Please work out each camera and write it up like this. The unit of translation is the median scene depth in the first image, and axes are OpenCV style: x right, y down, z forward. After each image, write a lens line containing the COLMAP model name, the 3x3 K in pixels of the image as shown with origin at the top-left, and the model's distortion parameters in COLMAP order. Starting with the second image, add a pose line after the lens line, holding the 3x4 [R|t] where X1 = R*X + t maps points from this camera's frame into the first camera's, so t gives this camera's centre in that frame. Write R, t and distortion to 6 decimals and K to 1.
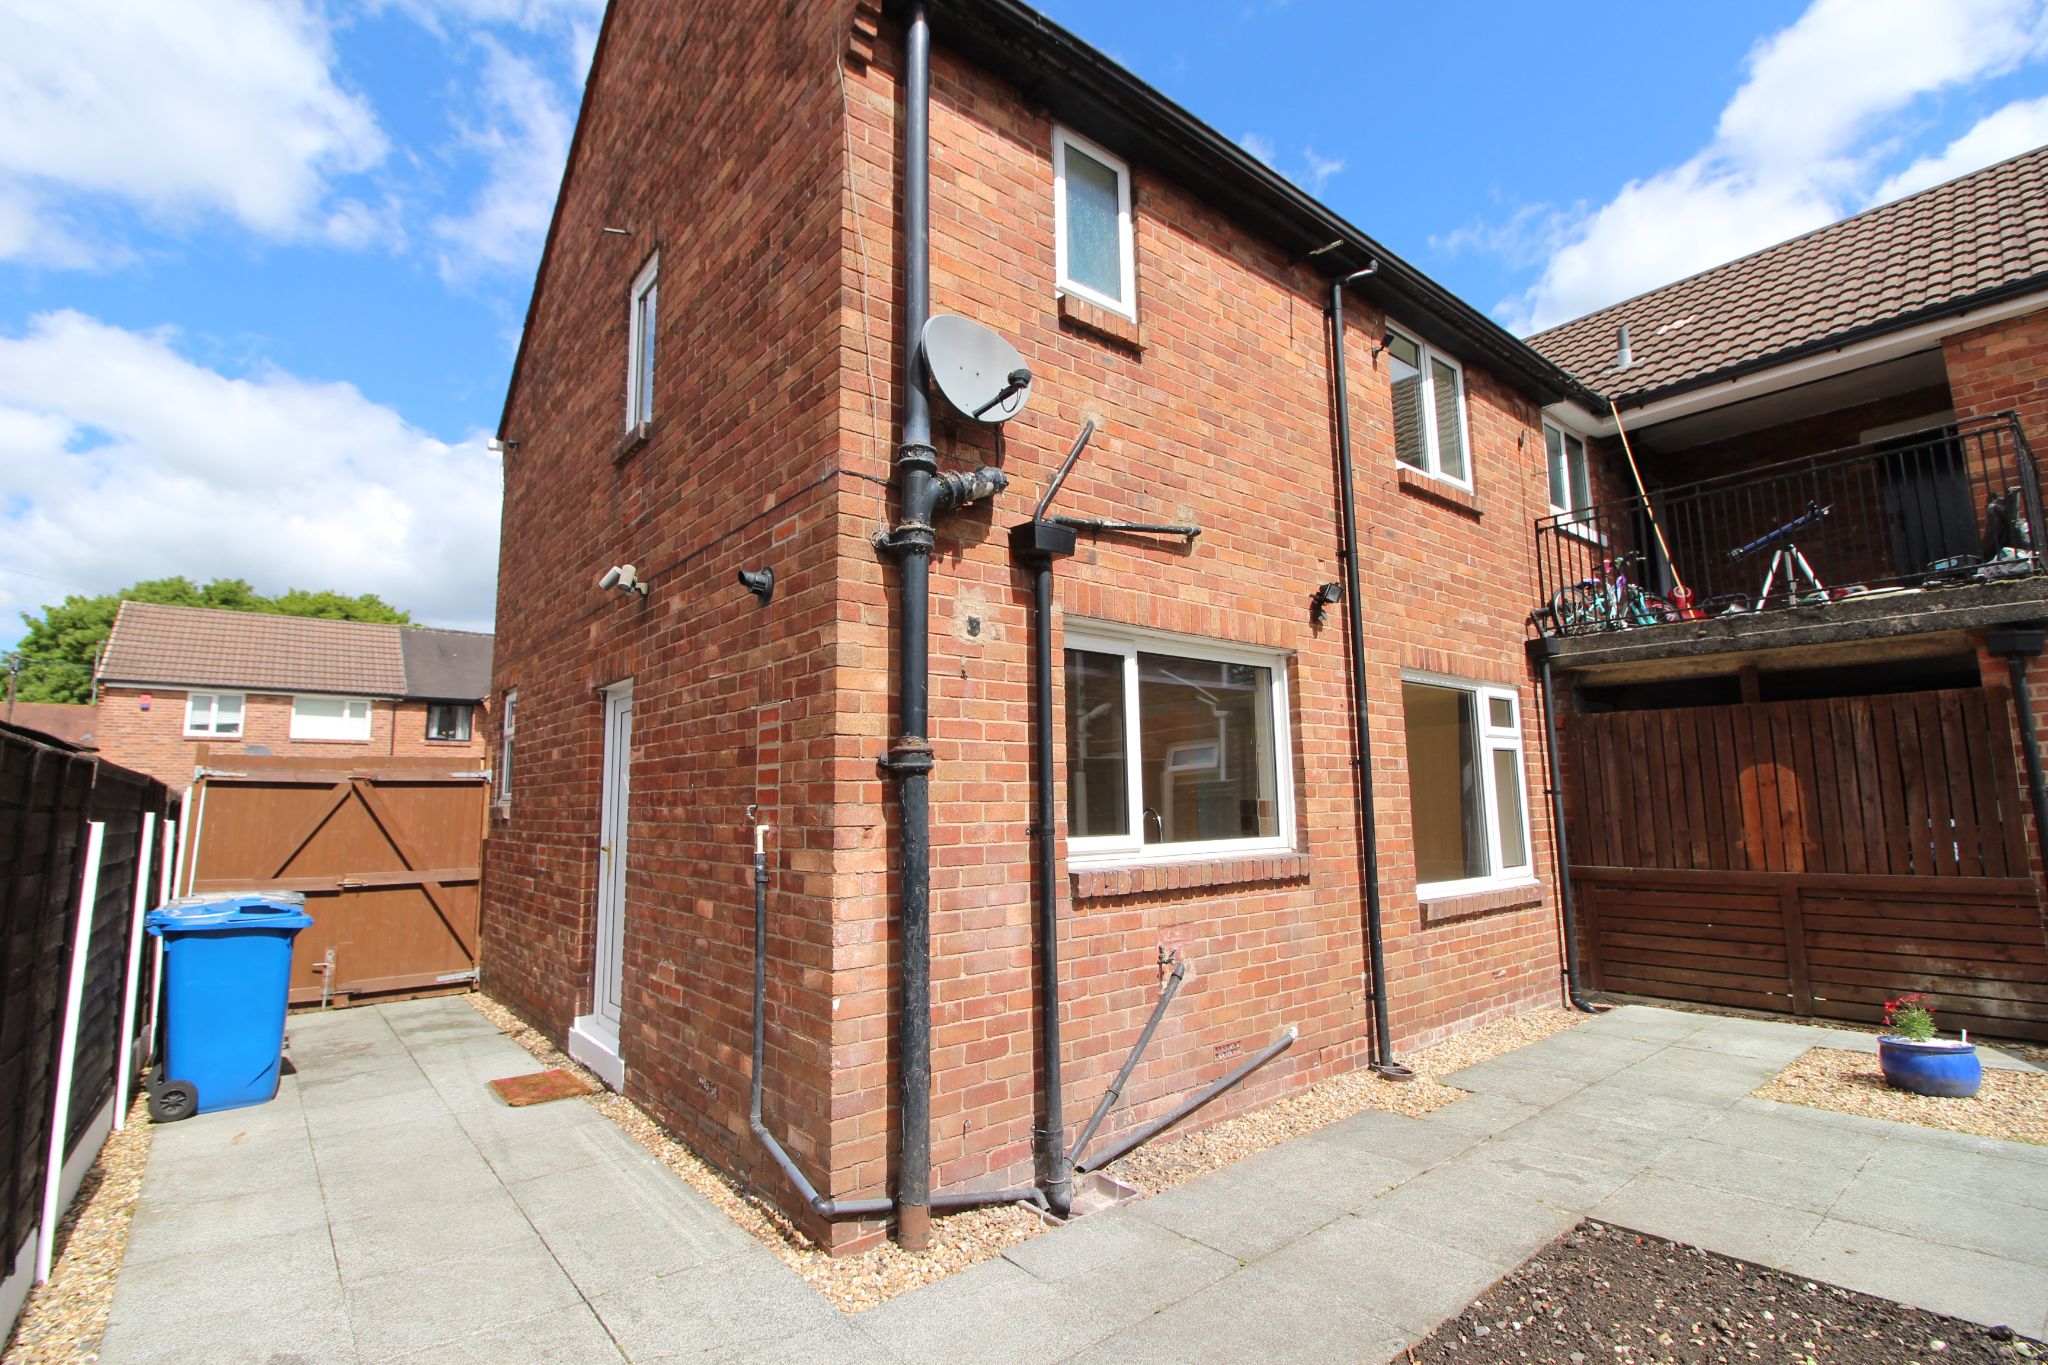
lens RADIAL K [[945.6, 0, 1024.8], [0, 945.6, 678.3], [0, 0, 1]] dist [-0.017896, -0.003688]
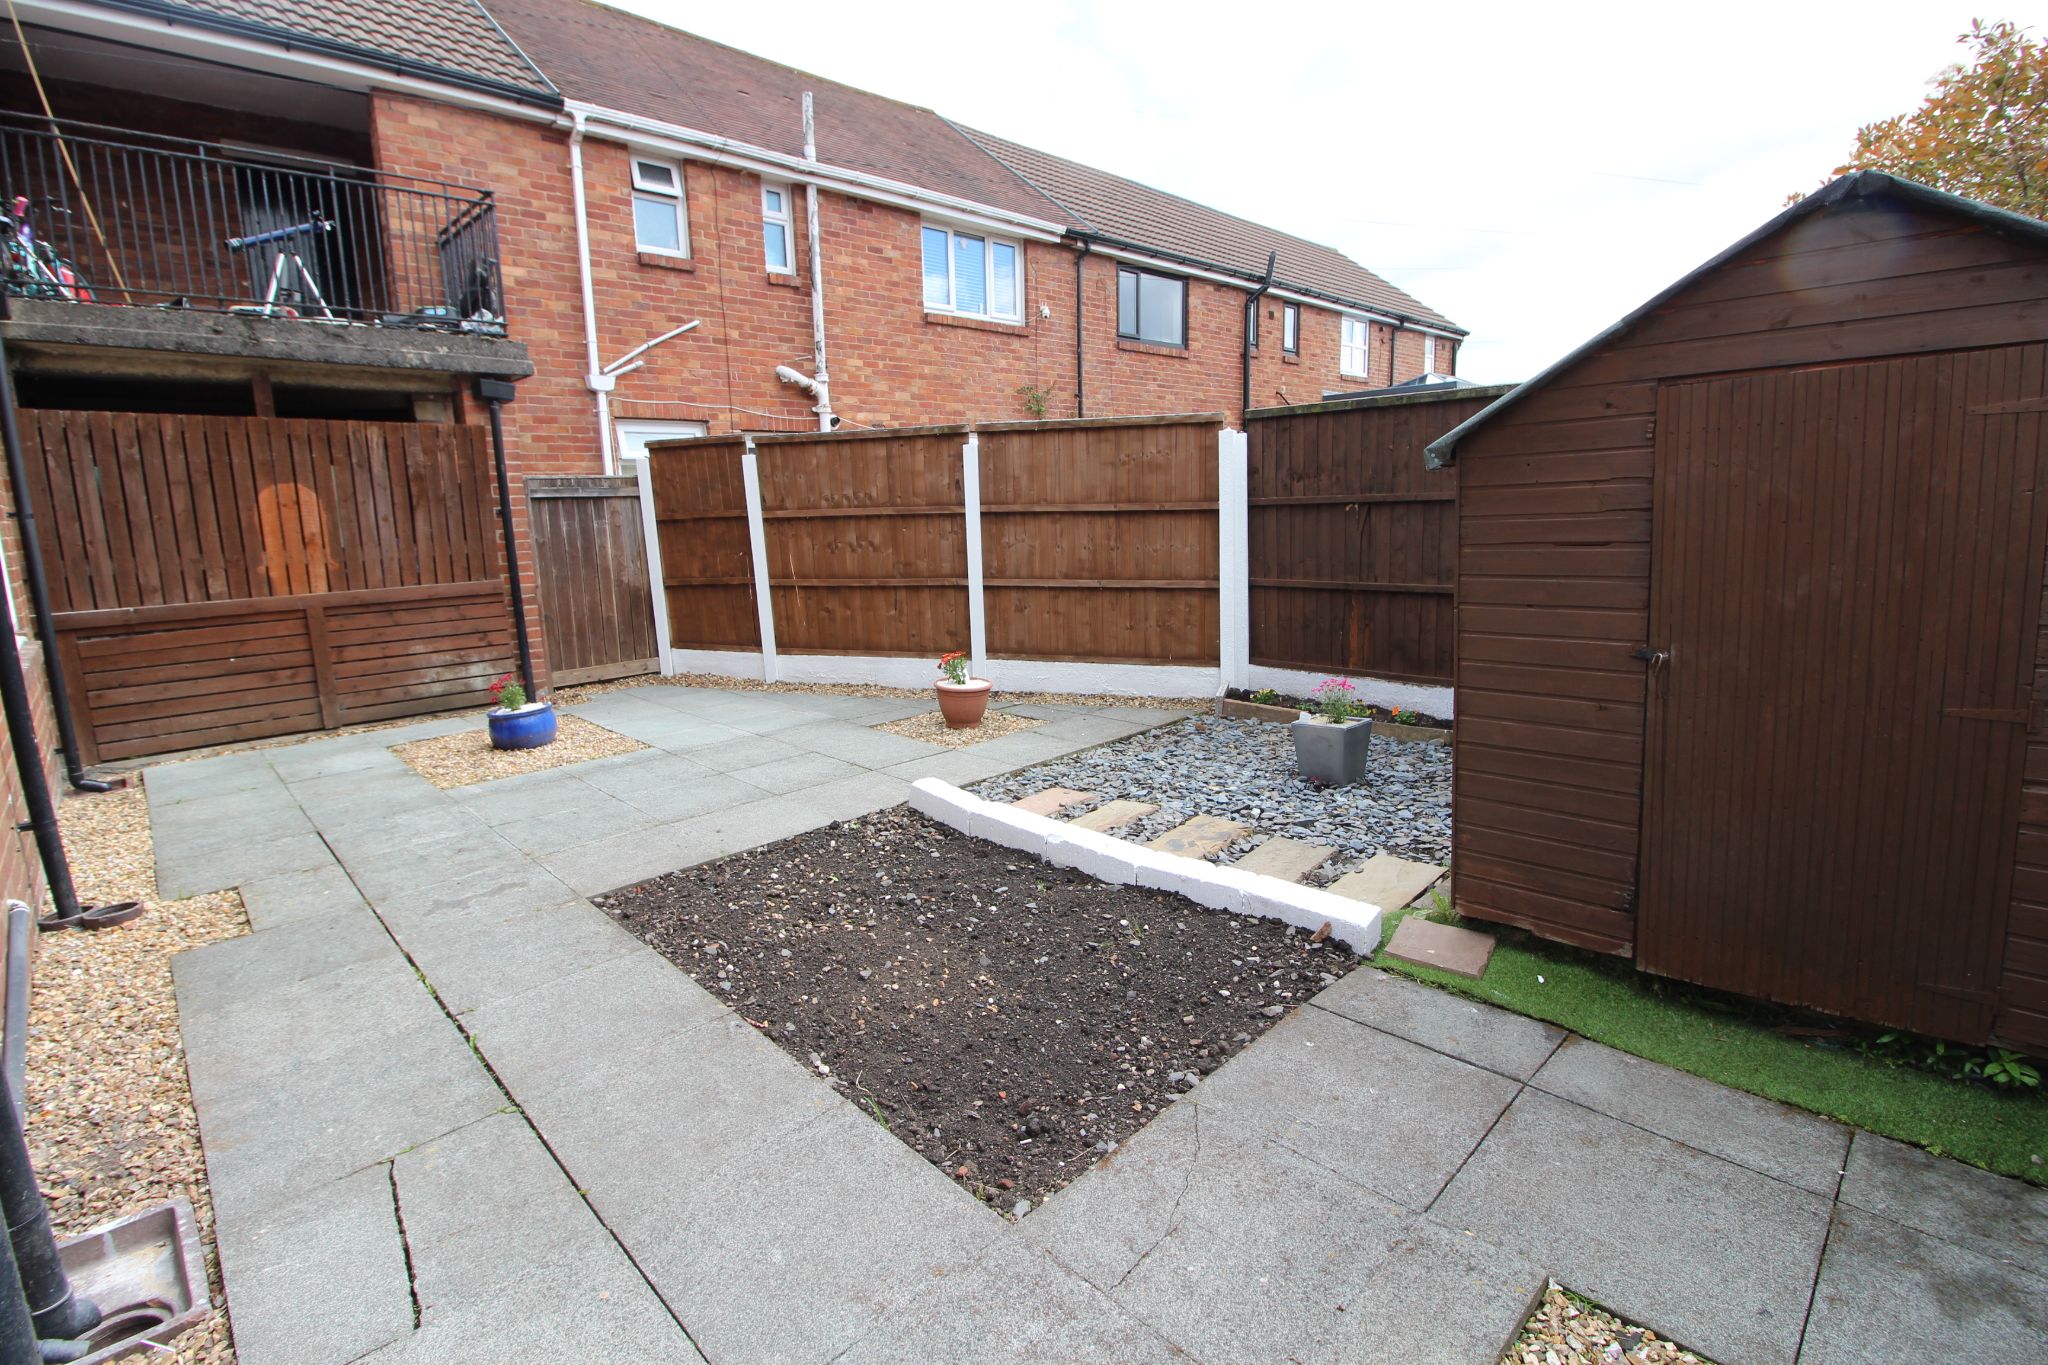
lens RADIAL K [[945.6, 0, 992.8], [0, 945.6, 670.2], [0, 0, 1]] dist [-0.017896, -0.003688]
pose [[-0.071054, -0.157854, 0.984903, -0.249879], [-0.104571, 0.983136, 0.150026, 0.064839], [-0.991976, -0.092333, -0.086363, 0.372201]]
